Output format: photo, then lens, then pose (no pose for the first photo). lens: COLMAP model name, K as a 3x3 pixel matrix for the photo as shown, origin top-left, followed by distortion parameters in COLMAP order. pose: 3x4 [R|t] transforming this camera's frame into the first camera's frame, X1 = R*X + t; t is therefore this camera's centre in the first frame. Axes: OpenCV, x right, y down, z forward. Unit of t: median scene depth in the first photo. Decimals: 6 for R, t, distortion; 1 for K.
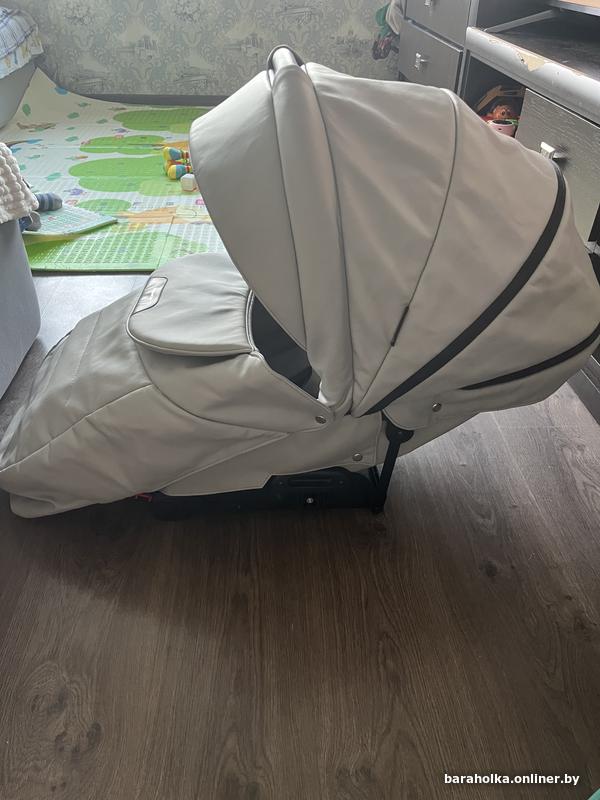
lens RADIAL K [[620.8, 0, 300.1], [0, 620.8, 407.9], [0, 0, 1]] dist [0.062811, -0.101682]
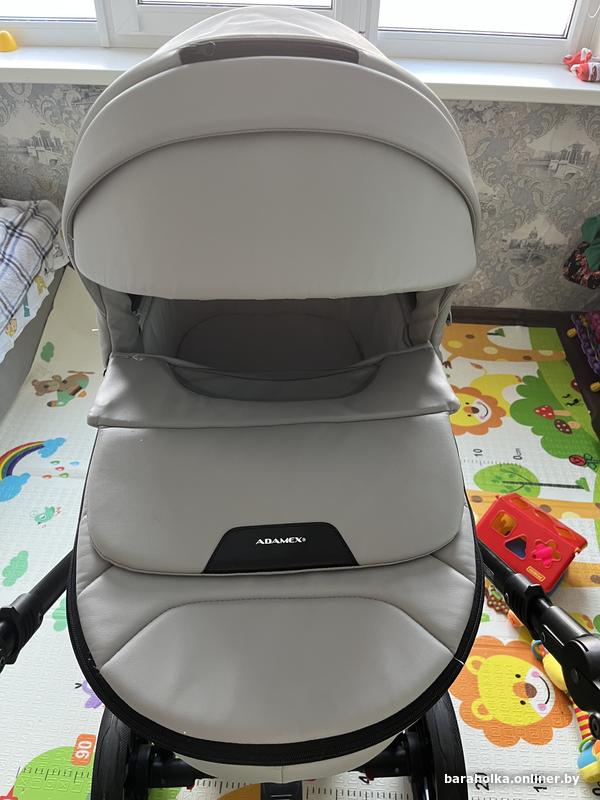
lens RADIAL K [[620.8, 0, 308.3], [0, 620.8, 405.2], [0, 0, 1]] dist [0.062811, -0.101682]
pose [[0.994602, 0.078973, -0.067311, -0.211018], [-0.070553, 0.990335, 0.119408, -1.070961], [0.076090, -0.114014, 0.990561, 0.693911]]
